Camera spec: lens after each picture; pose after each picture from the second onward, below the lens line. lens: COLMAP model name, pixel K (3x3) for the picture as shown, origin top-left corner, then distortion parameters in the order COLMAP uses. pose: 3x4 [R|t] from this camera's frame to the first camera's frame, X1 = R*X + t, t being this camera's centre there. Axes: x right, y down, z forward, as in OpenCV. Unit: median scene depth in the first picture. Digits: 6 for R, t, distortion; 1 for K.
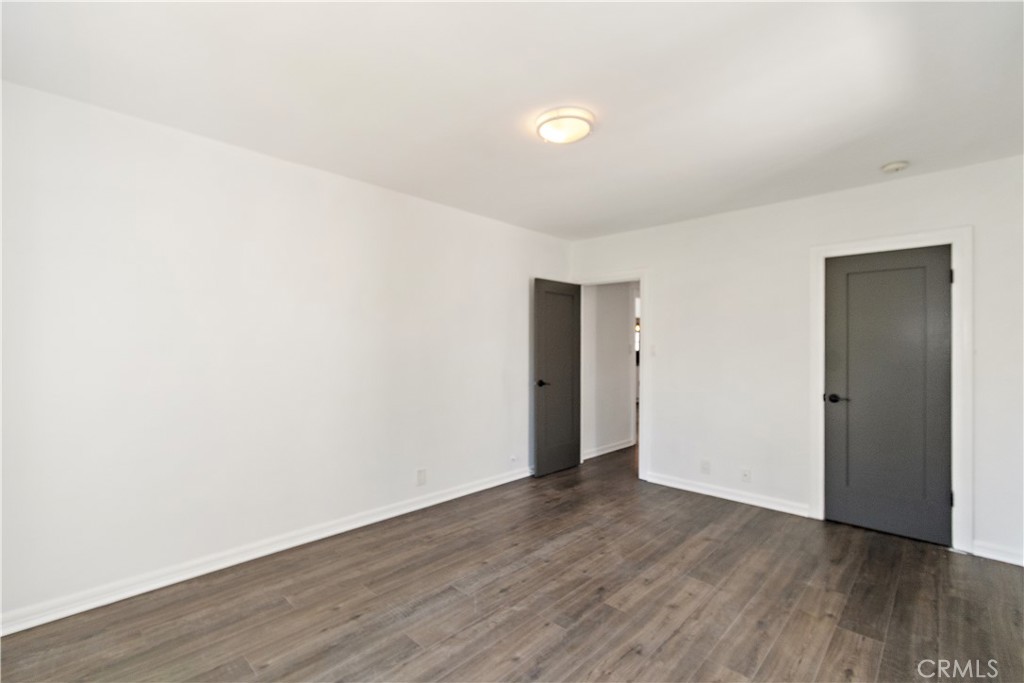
lens RADIAL K [[461.3, 0, 512.0], [0, 461.3, 341.5], [0, 0, 1]] dist [-0.001330, -0.000546]
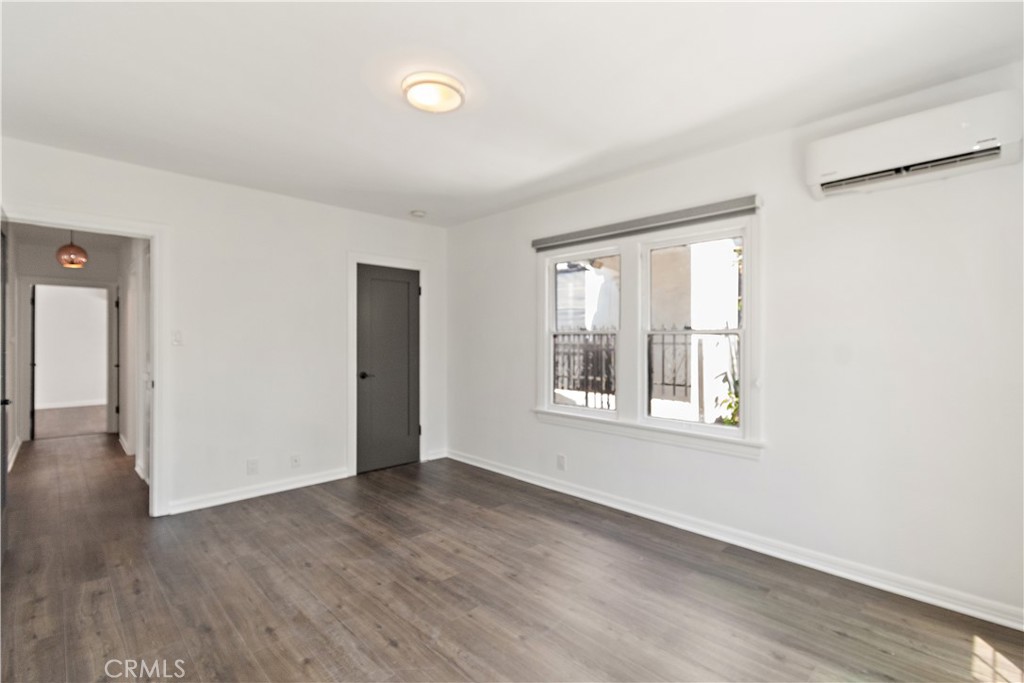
lens RADIAL K [[461.3, 0, 512.0], [0, 461.3, 341.5], [0, 0, 1]] dist [-0.001330, -0.000546]
pose [[0.036858, -0.008560, 0.999284, -0.649752], [-0.009532, 0.999915, 0.008917, 0.016436], [-0.999275, -0.009854, 0.036773, 0.641449]]
